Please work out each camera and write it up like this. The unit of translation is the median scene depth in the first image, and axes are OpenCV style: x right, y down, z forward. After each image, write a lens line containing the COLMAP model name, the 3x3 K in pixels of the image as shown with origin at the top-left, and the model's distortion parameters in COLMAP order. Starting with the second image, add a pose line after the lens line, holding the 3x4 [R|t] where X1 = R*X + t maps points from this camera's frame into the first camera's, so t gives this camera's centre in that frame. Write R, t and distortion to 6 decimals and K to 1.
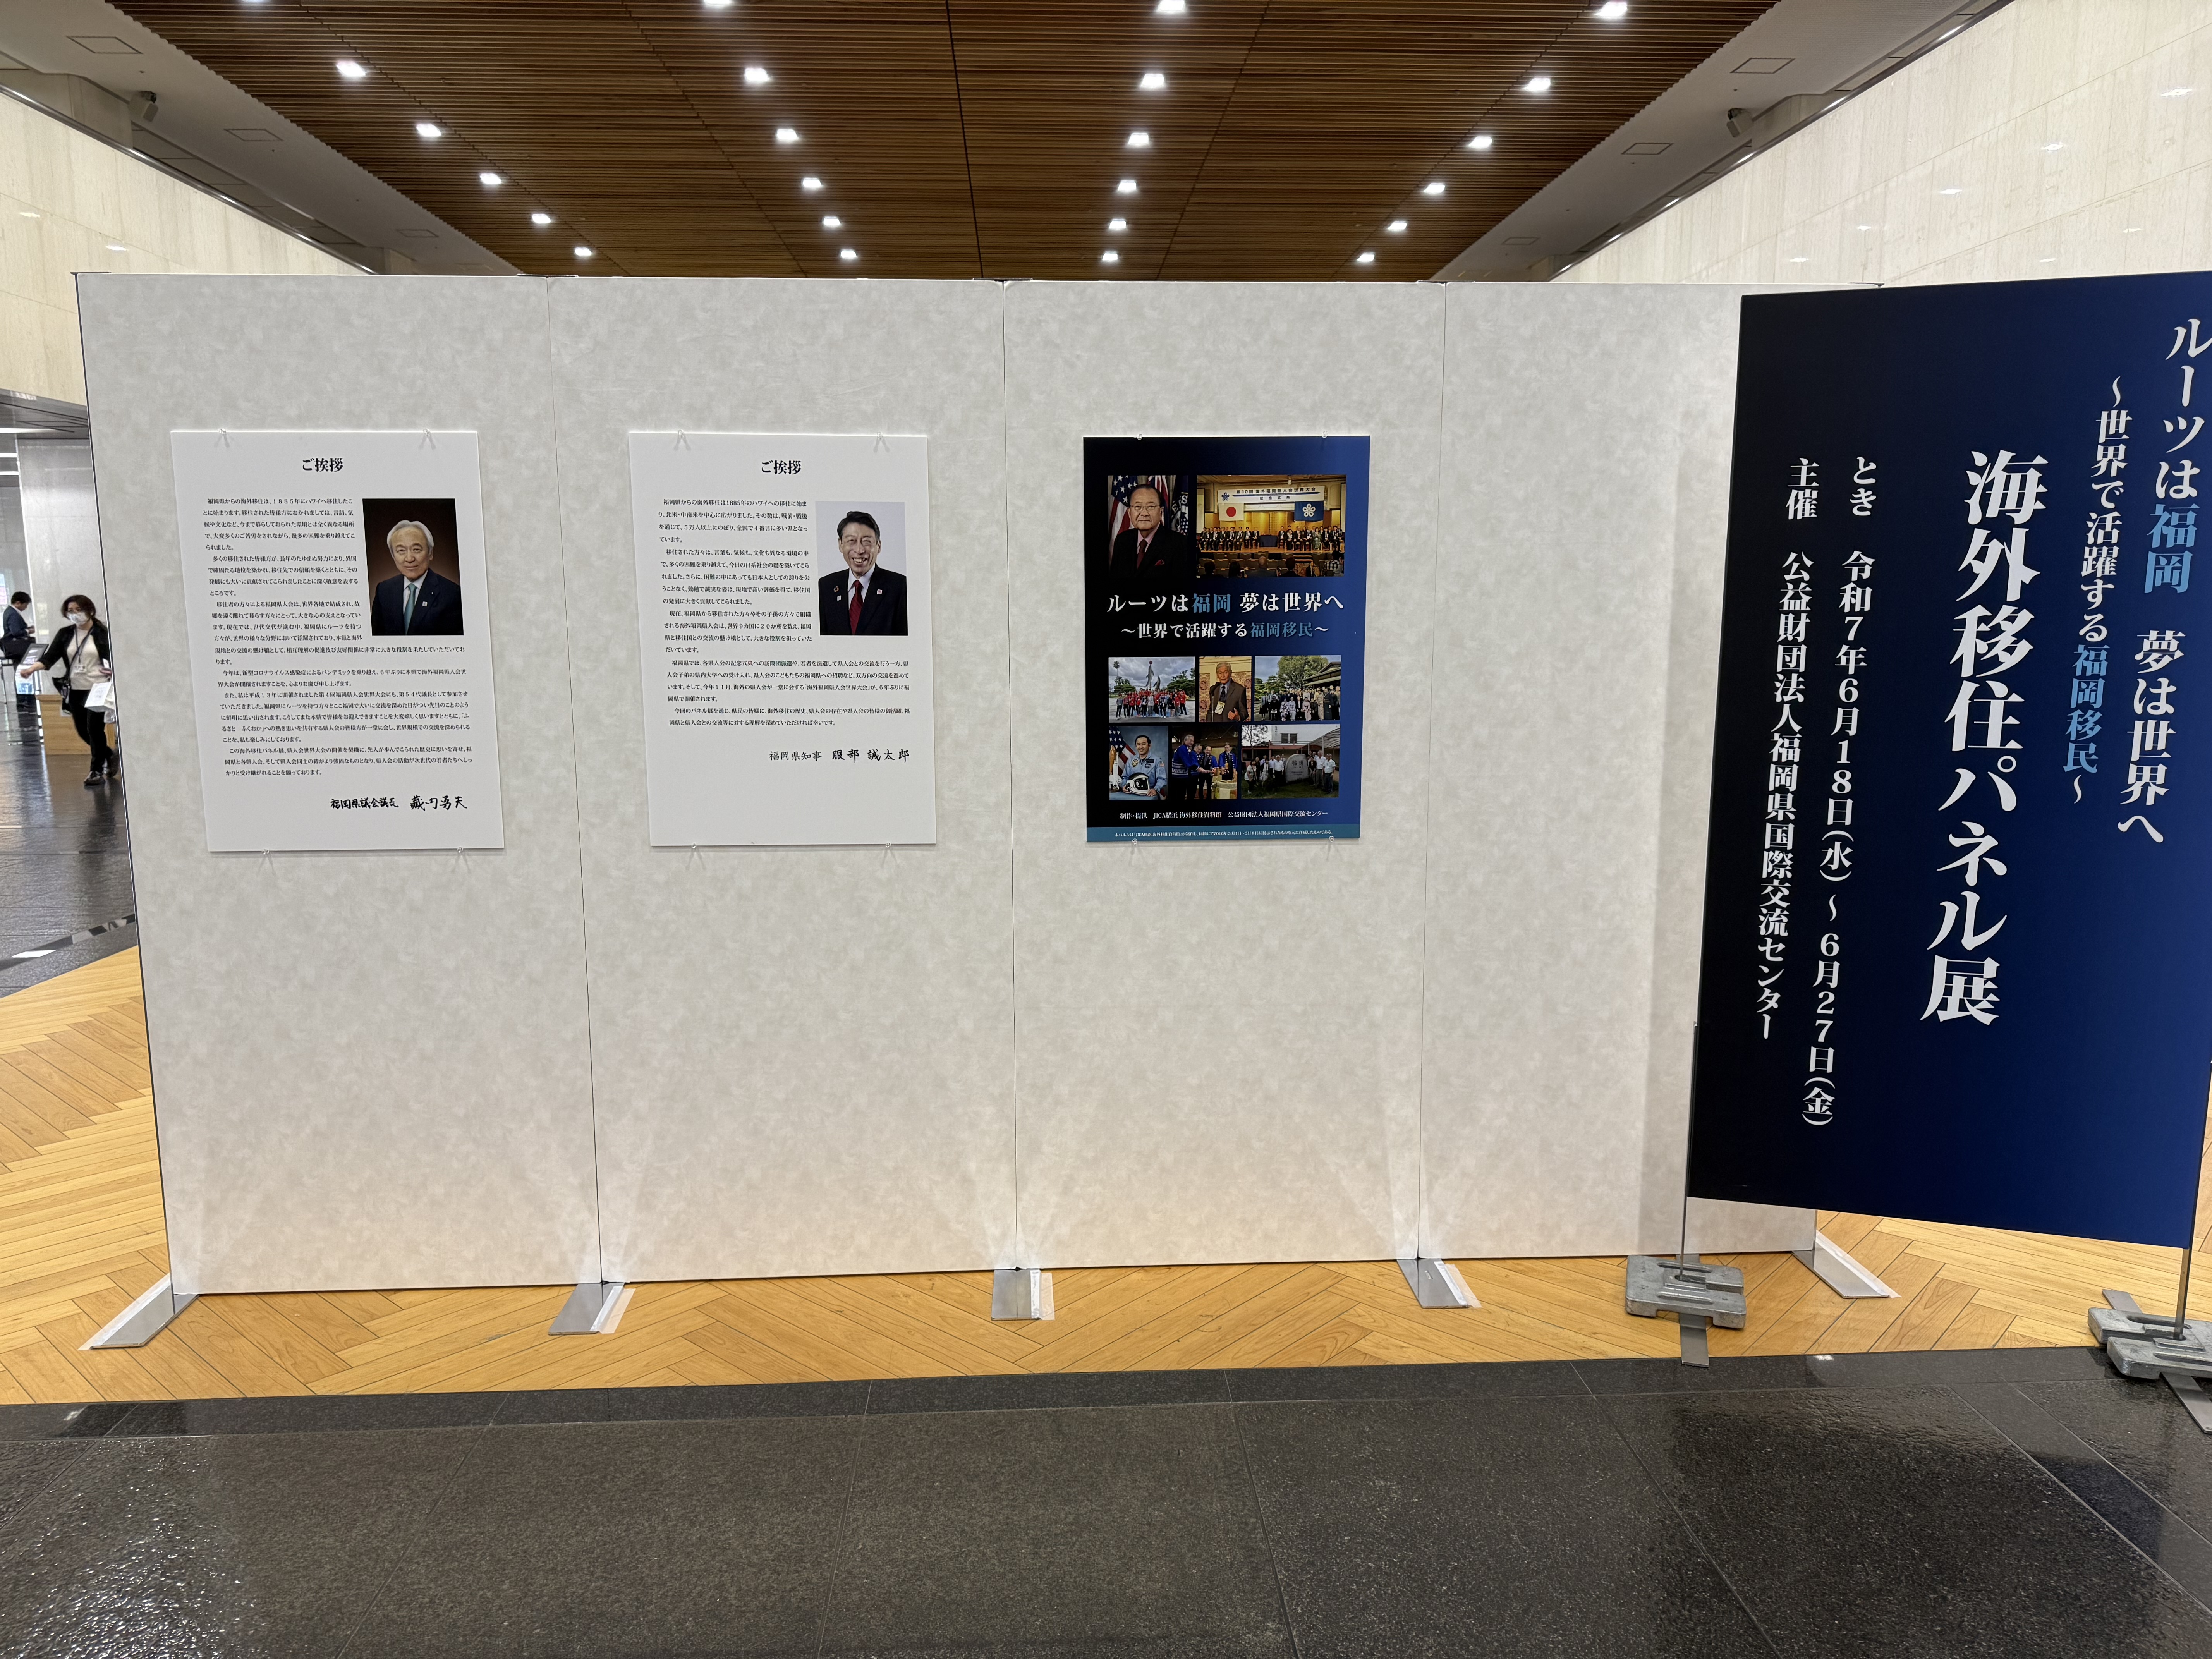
lens RADIAL K [[1542.3, 0, 1094.9], [0, 1542.3, 827.3], [0, 0, 1]] dist [0.006113, -0.008745]
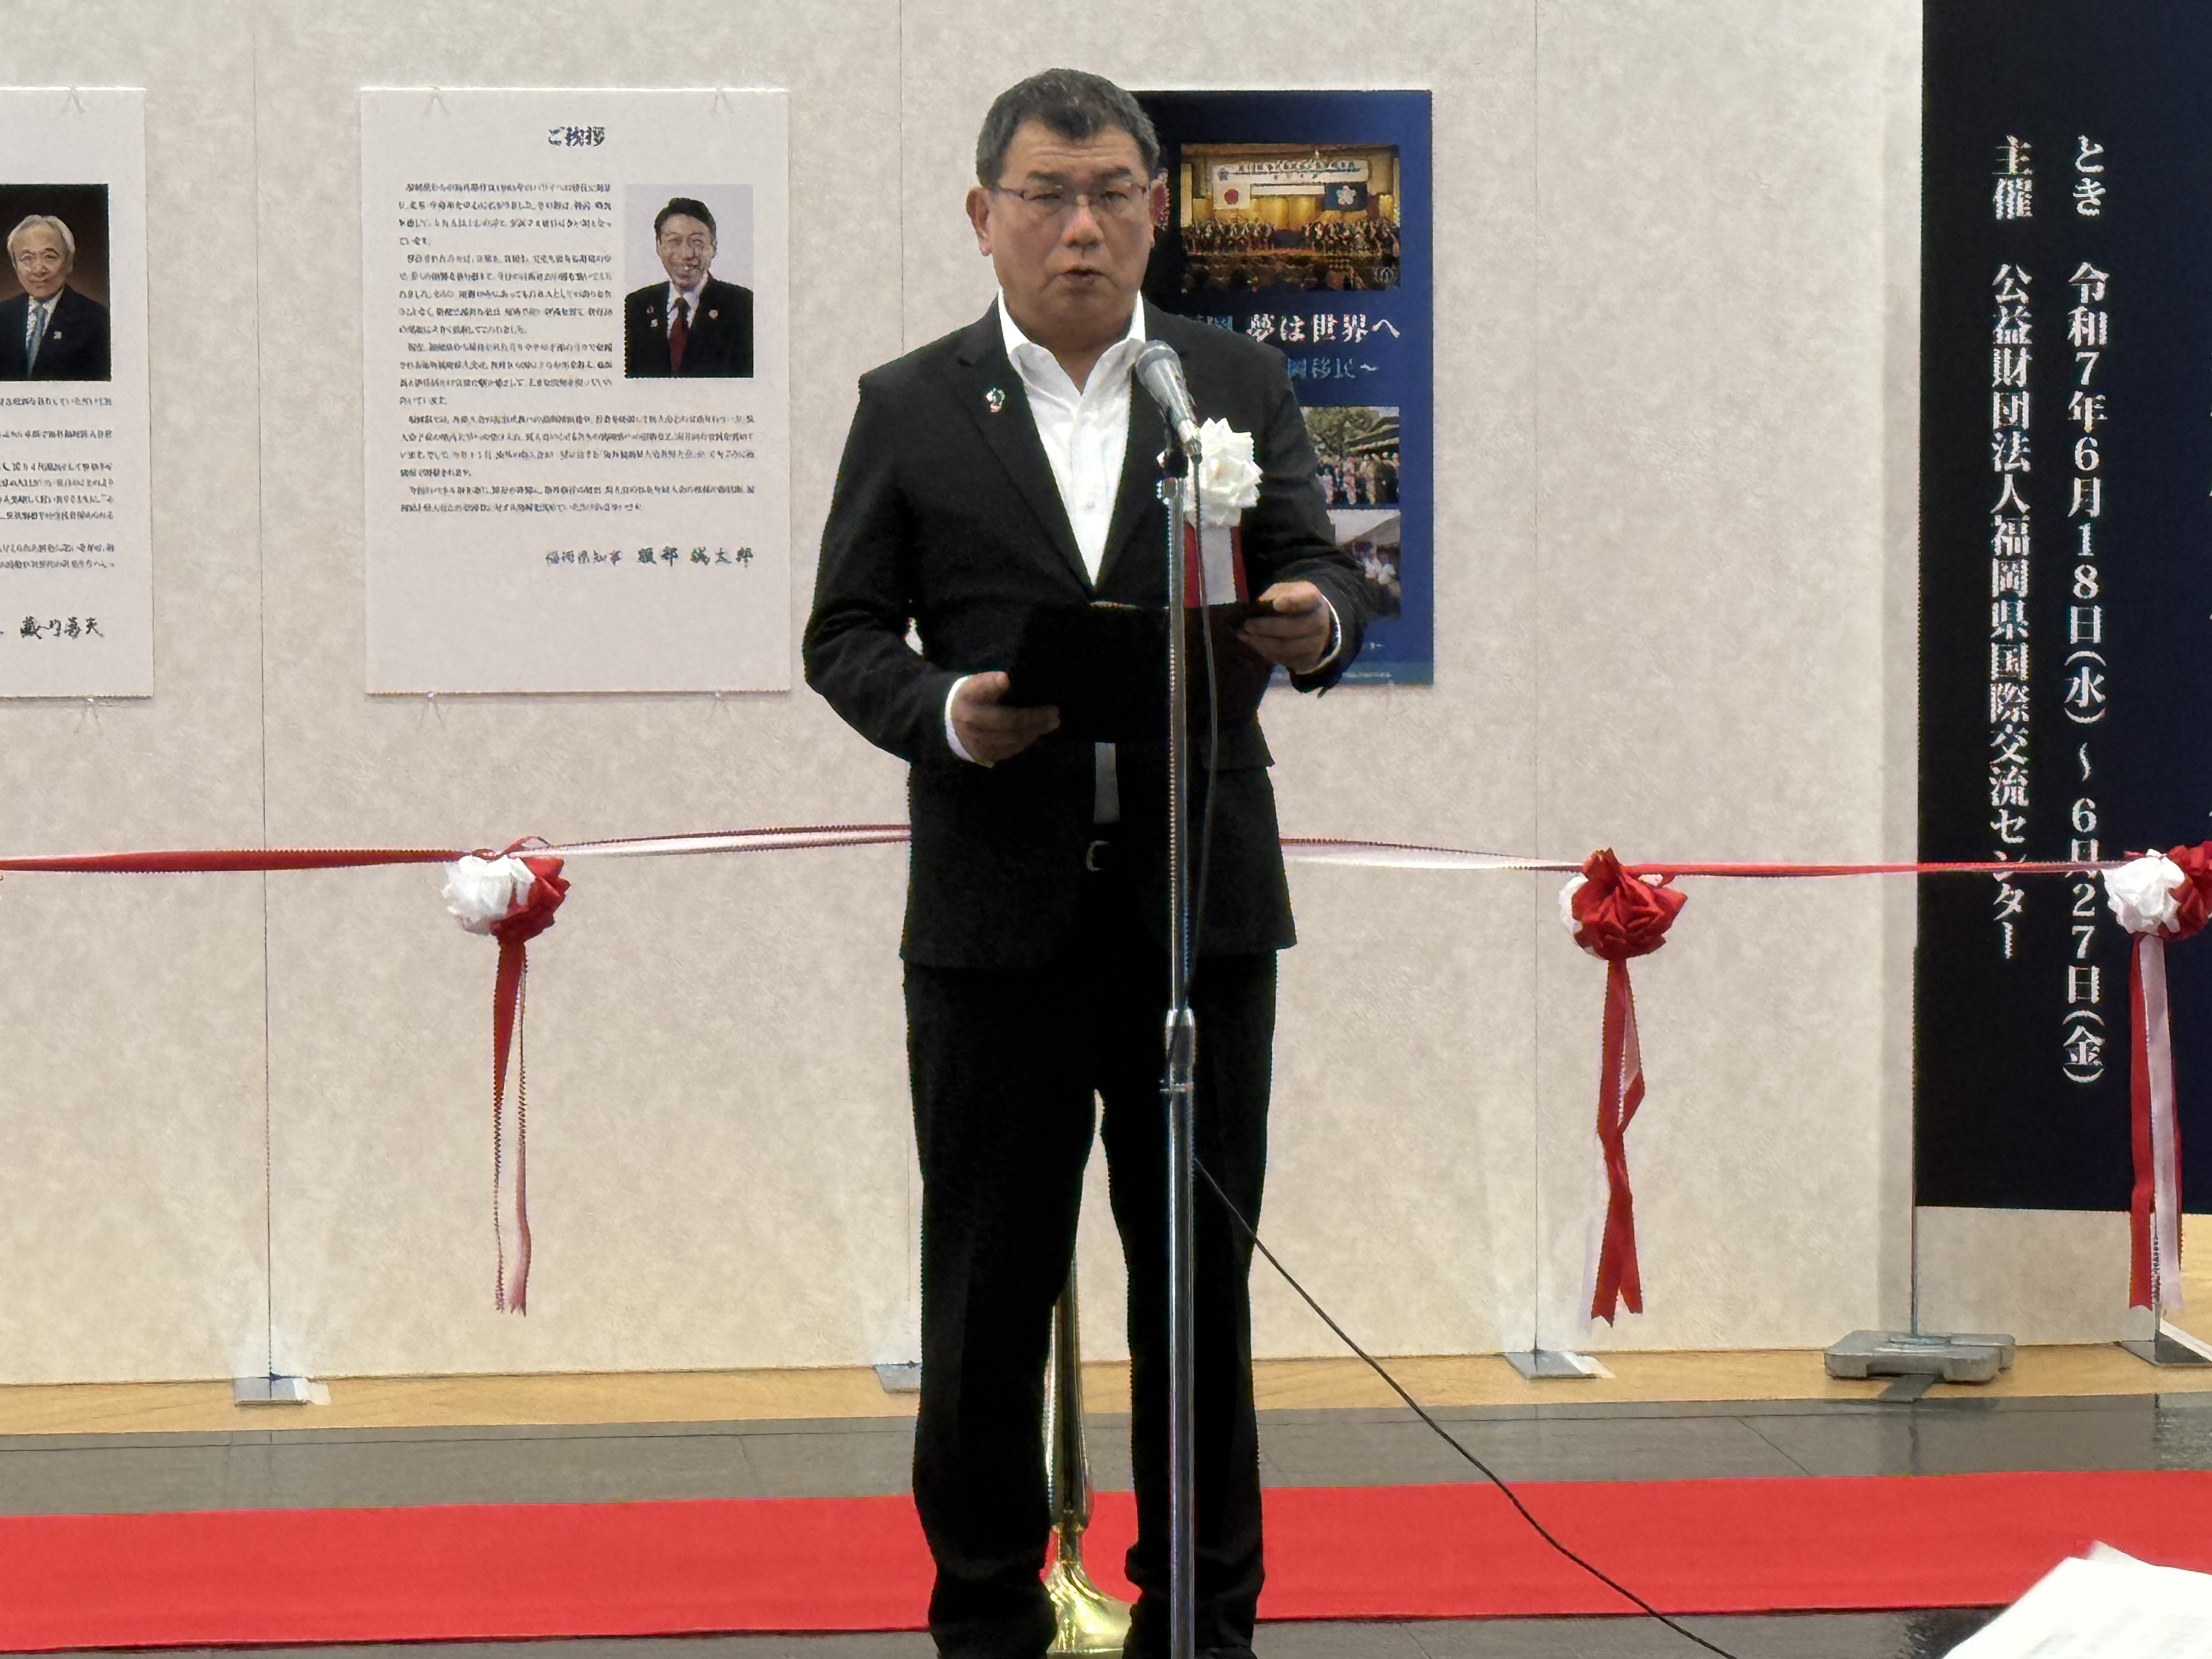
lens RADIAL K [[7539.7, 0, 1042.5], [0, 7539.7, 821.2], [0, 0, 1]] dist [-1.291847, 29.160520]
pose [[0.998669, -0.003685, 0.051449, -0.165357], [0.007730, 0.996873, -0.078644, 0.327920], [-0.050998, 0.078937, 0.995574, -2.255125]]
